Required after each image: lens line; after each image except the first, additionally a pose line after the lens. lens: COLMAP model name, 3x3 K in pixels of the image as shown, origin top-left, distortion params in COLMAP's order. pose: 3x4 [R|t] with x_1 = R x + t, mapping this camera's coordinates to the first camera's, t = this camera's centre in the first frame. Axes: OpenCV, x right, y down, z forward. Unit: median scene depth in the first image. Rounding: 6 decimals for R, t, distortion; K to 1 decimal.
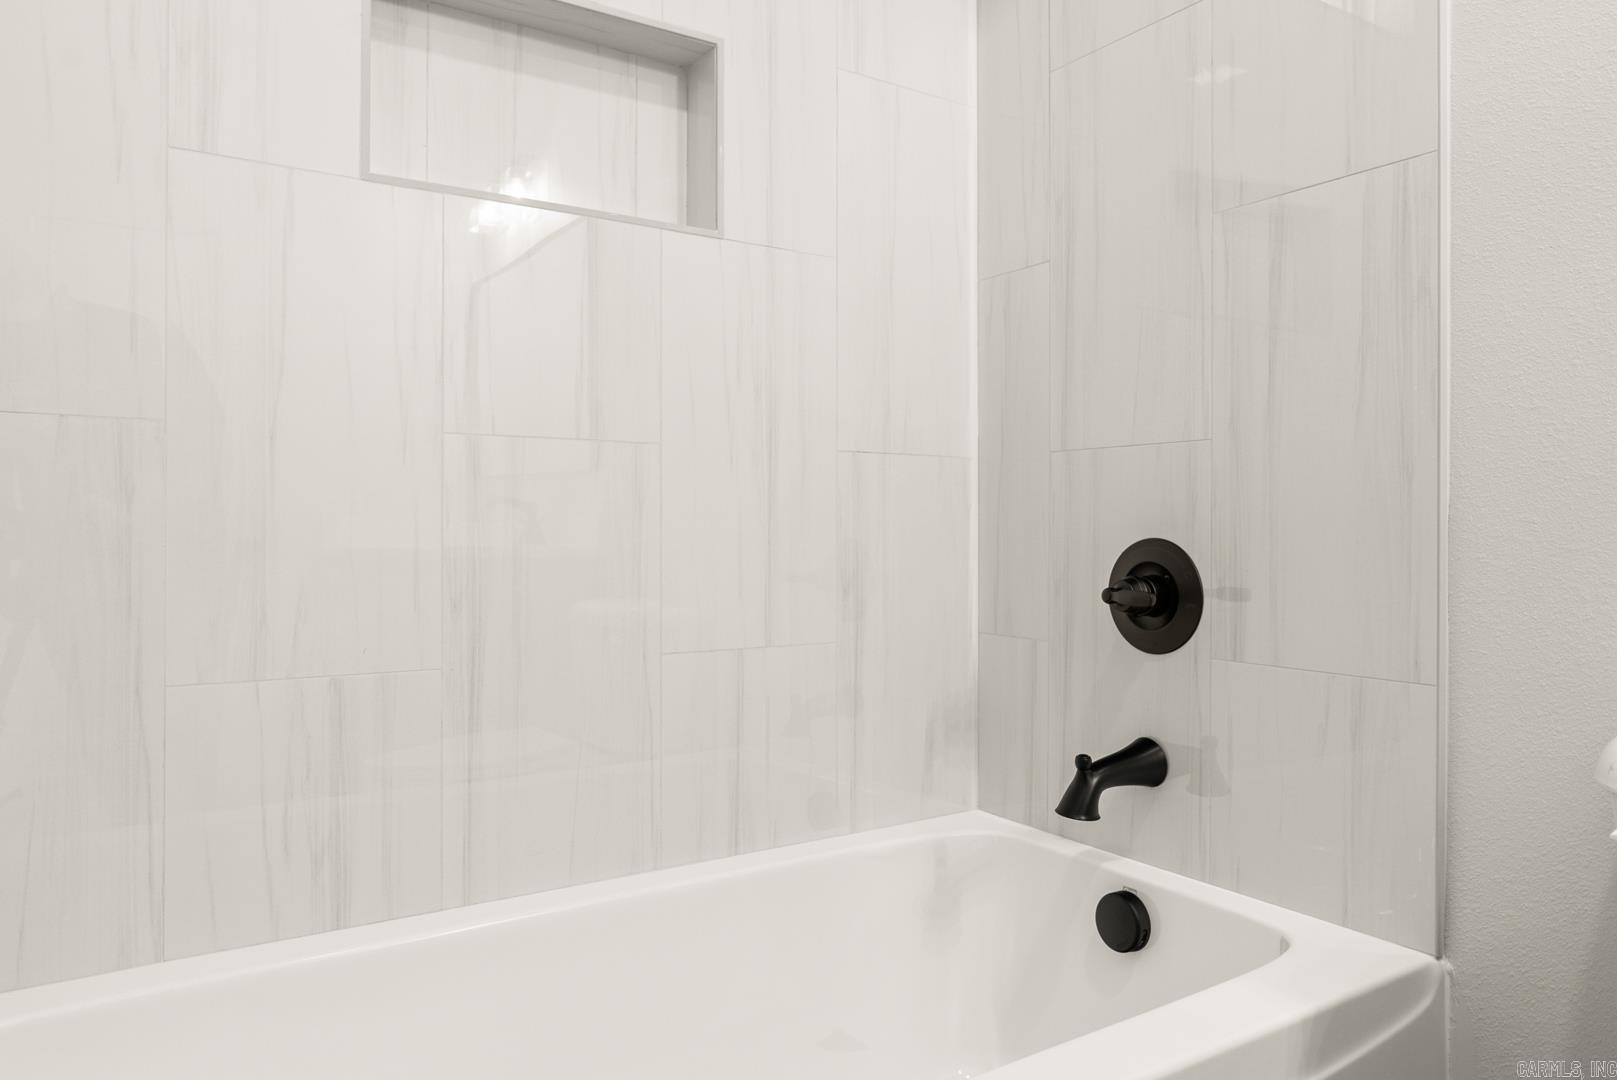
lens RADIAL K [[1095.8, 0, 807.9], [0, 1095.8, 538.5], [0, 0, 1]] dist [-0.005885, 0.000902]
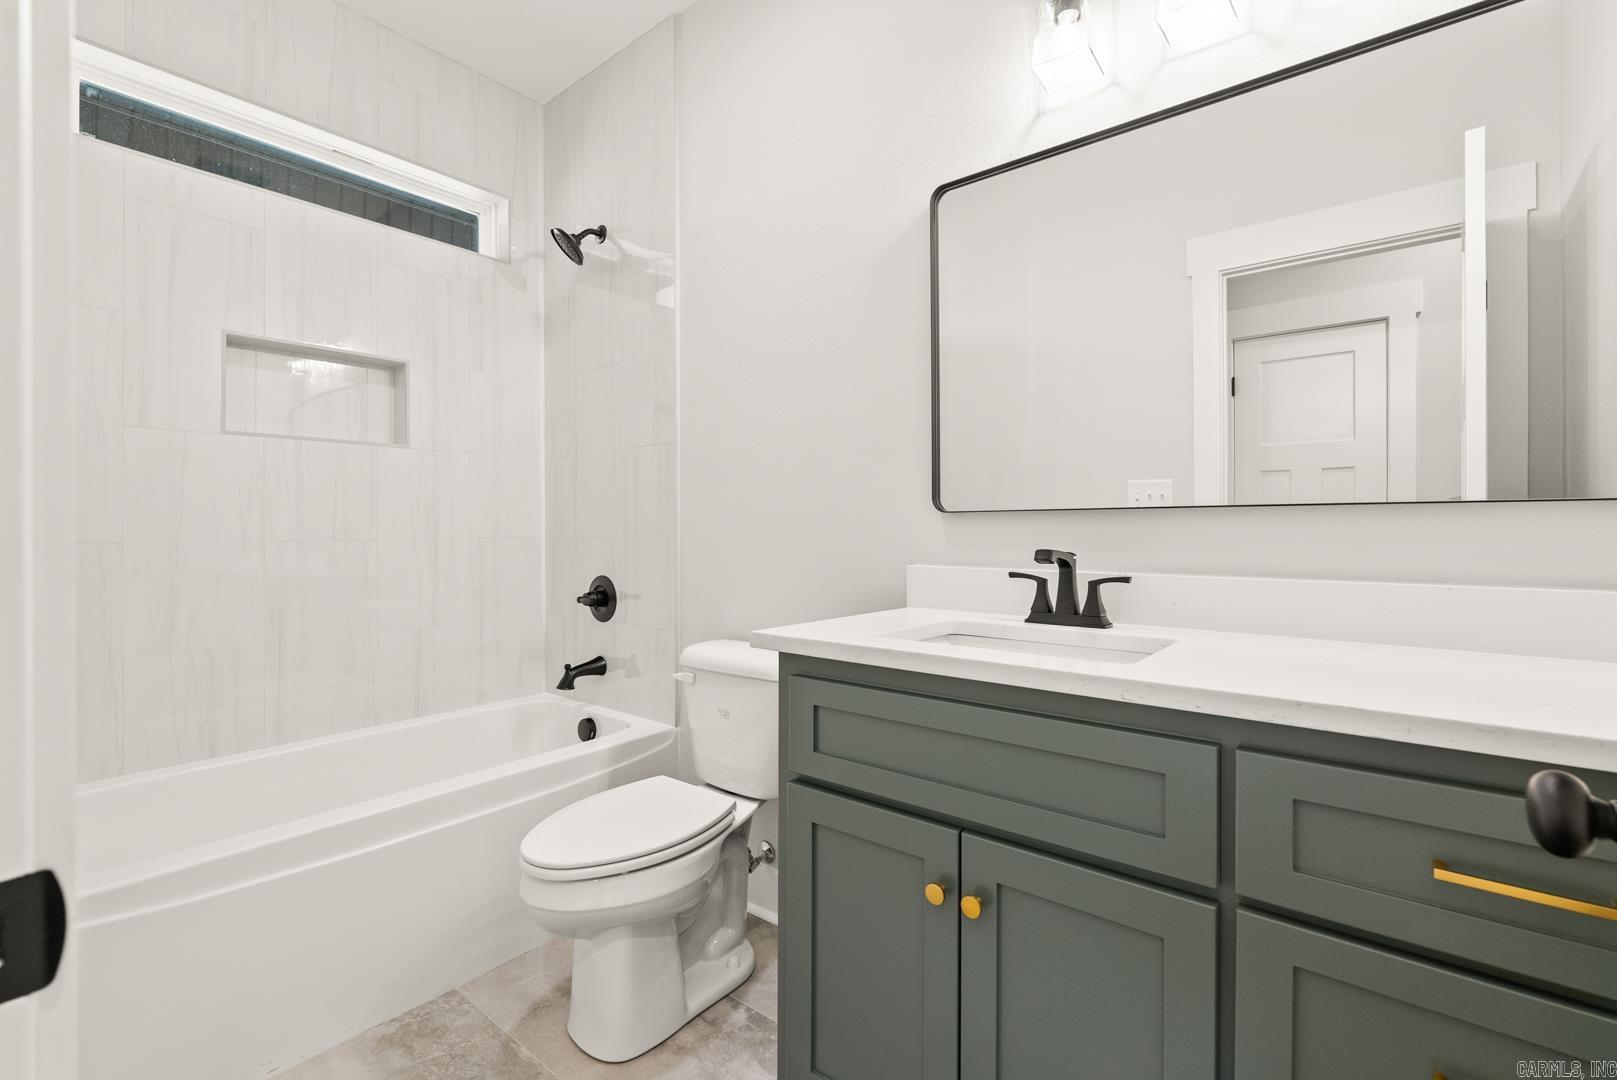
lens RADIAL K [[717.7, 0, 811.5], [0, 717.7, 534.3], [0, 0, 1]] dist [-0.009945, 0.002744]
pose [[0.947630, -0.003755, 0.319347, 0.254584], [0.003637, 0.999993, 0.000963, -0.098225], [-0.319348, 0.000249, 0.947637, -0.725393]]
